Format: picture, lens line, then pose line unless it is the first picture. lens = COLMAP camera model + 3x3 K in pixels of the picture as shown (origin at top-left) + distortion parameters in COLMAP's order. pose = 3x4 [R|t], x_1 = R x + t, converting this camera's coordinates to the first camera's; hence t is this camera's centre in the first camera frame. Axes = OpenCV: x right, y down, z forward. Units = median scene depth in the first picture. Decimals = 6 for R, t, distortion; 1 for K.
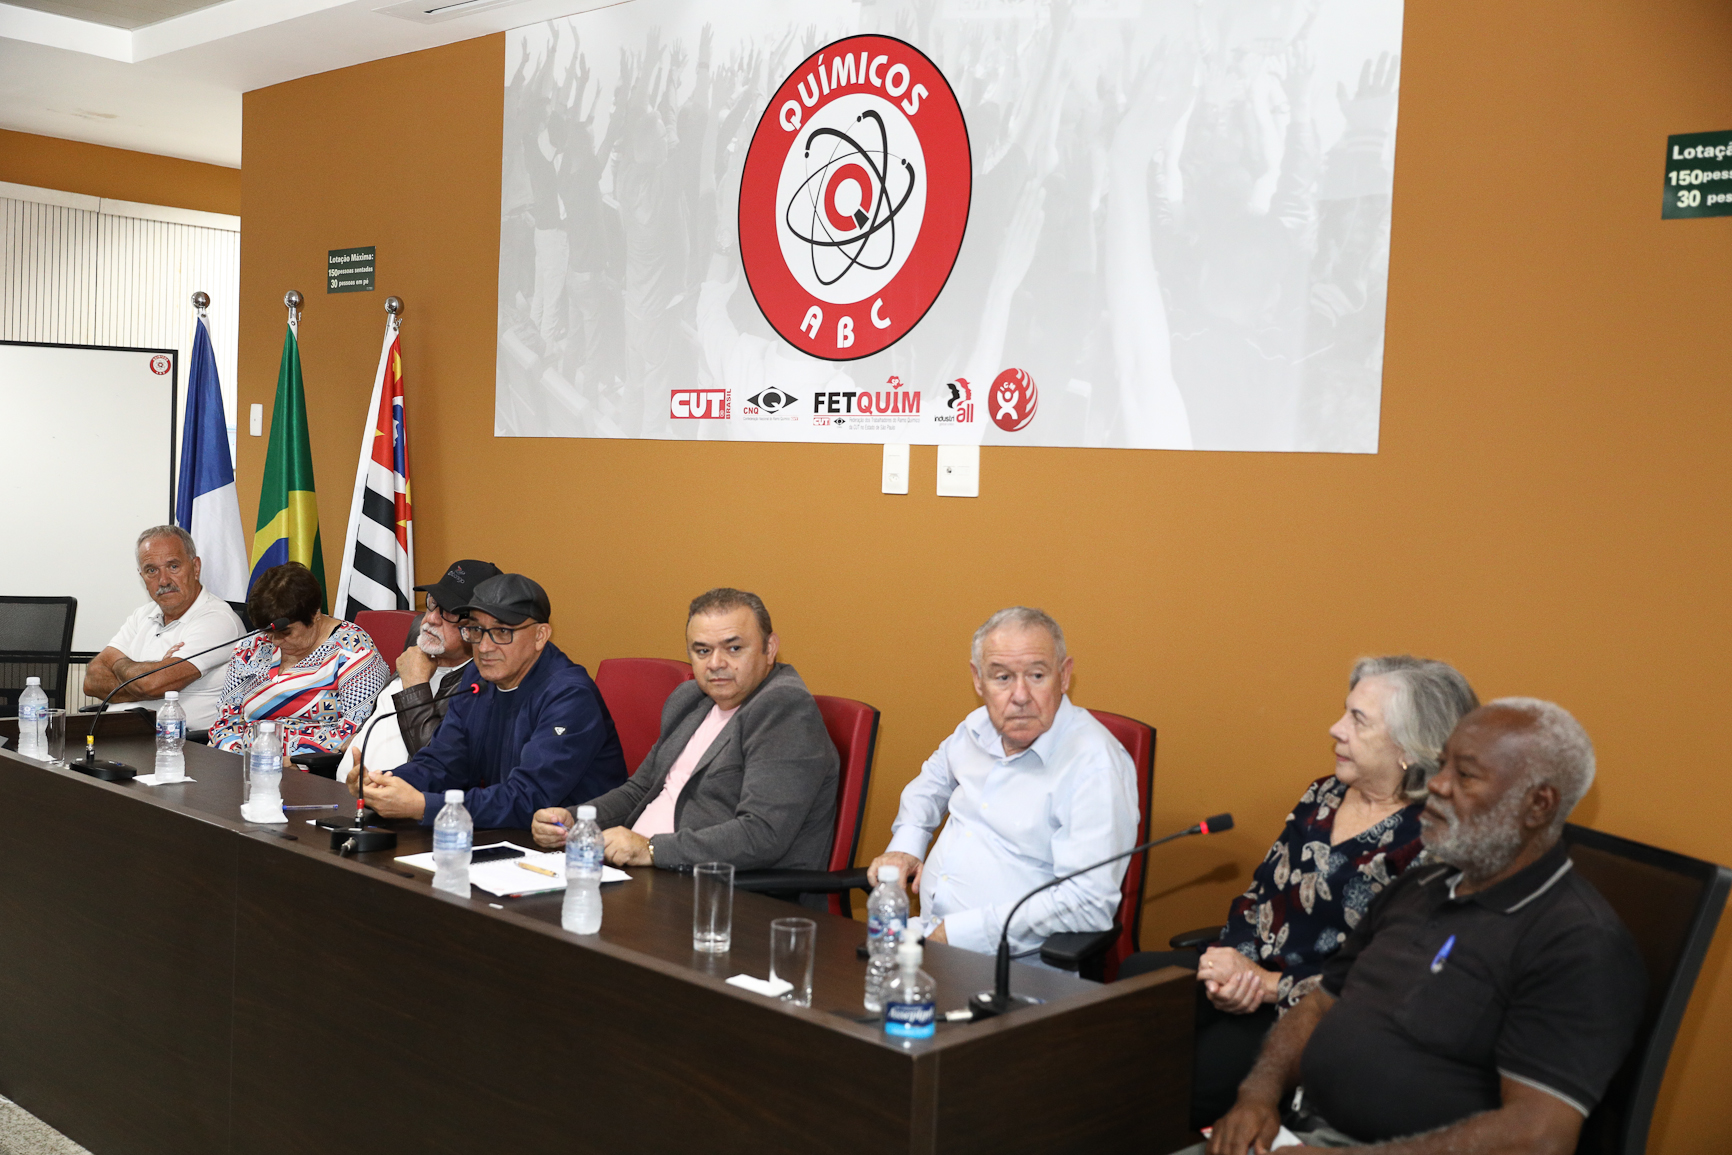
lens RADIAL K [[1815.5, 0, 866.0], [0, 1815.5, 577.5], [0, 0, 1]] dist [0.013187, -0.025082]
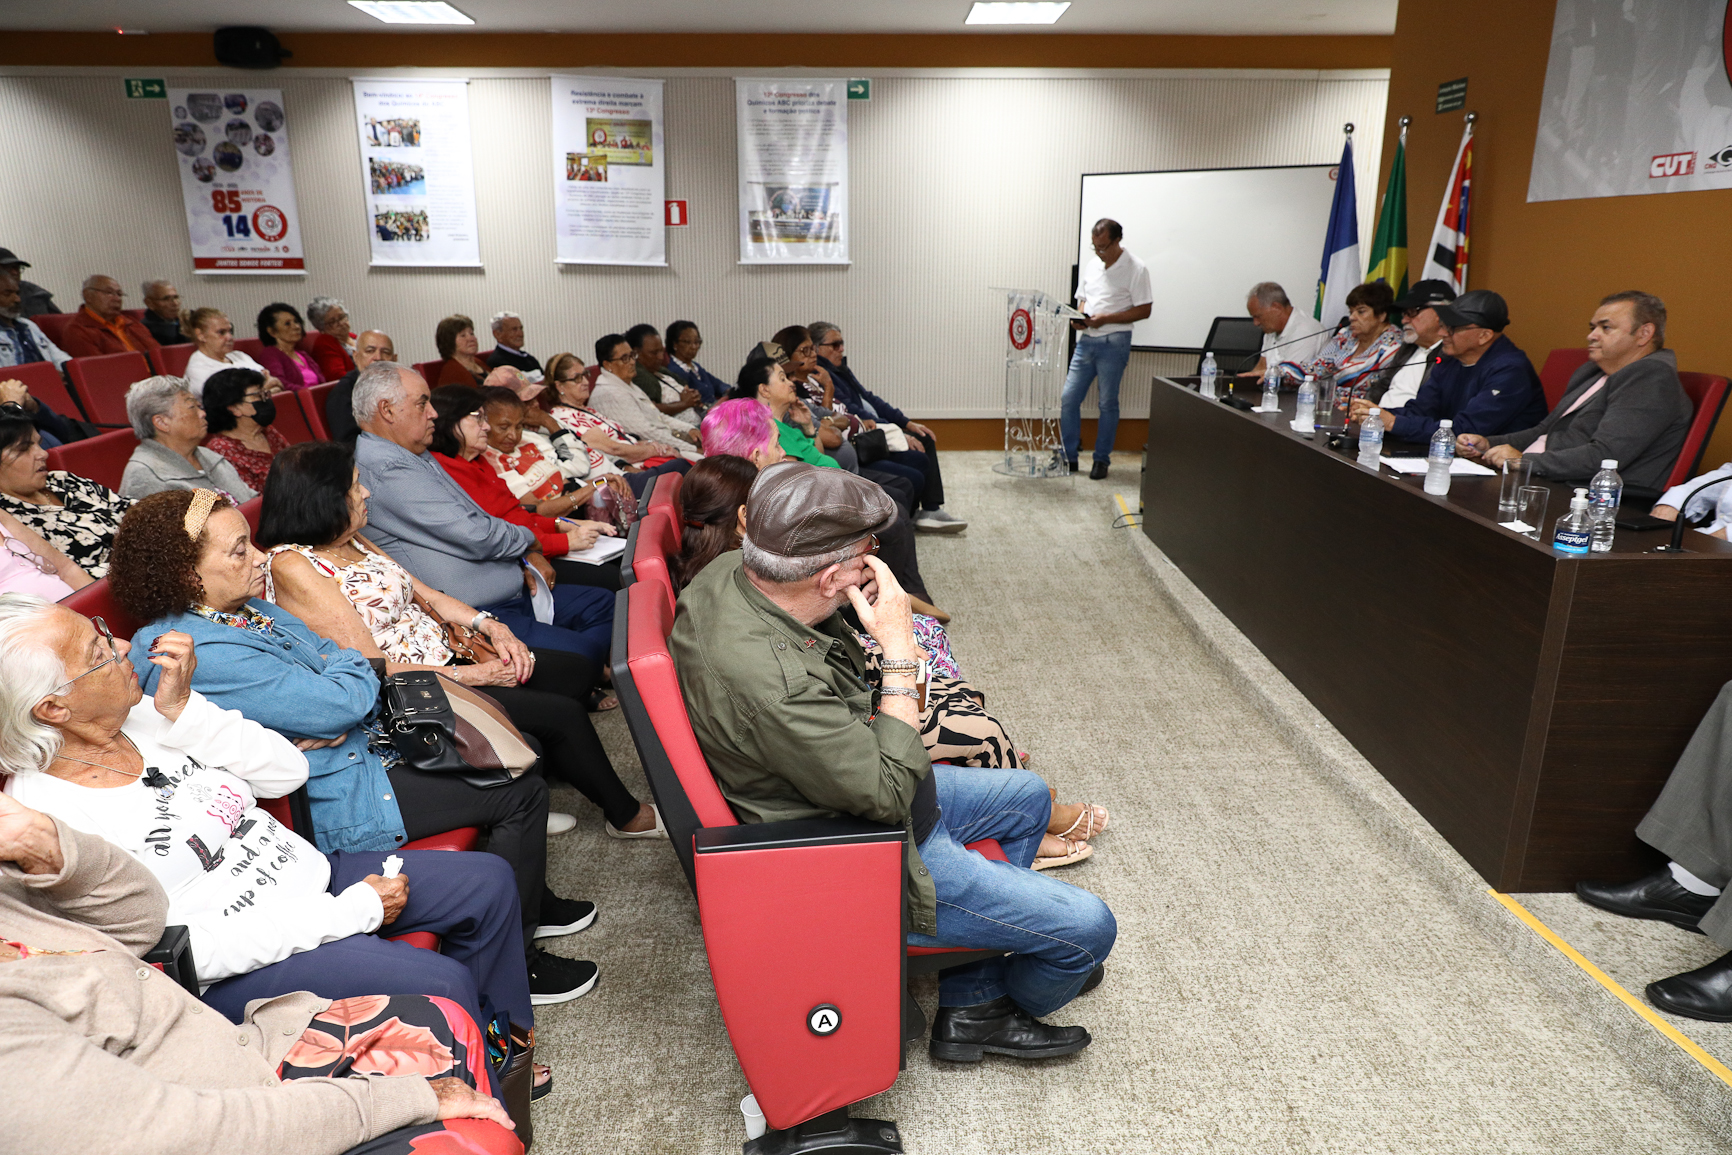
lens RADIAL K [[1140.8, 0, 866.0], [0, 1140.8, 577.5], [0, 0, 1]] dist [-0.003490, 0.004729]
pose [[0.686891, 0.161453, -0.708600, 0.164801], [-0.007141, 0.976464, 0.215564, 0.030327], [0.726726, -0.143009, 0.671877, -0.077172]]
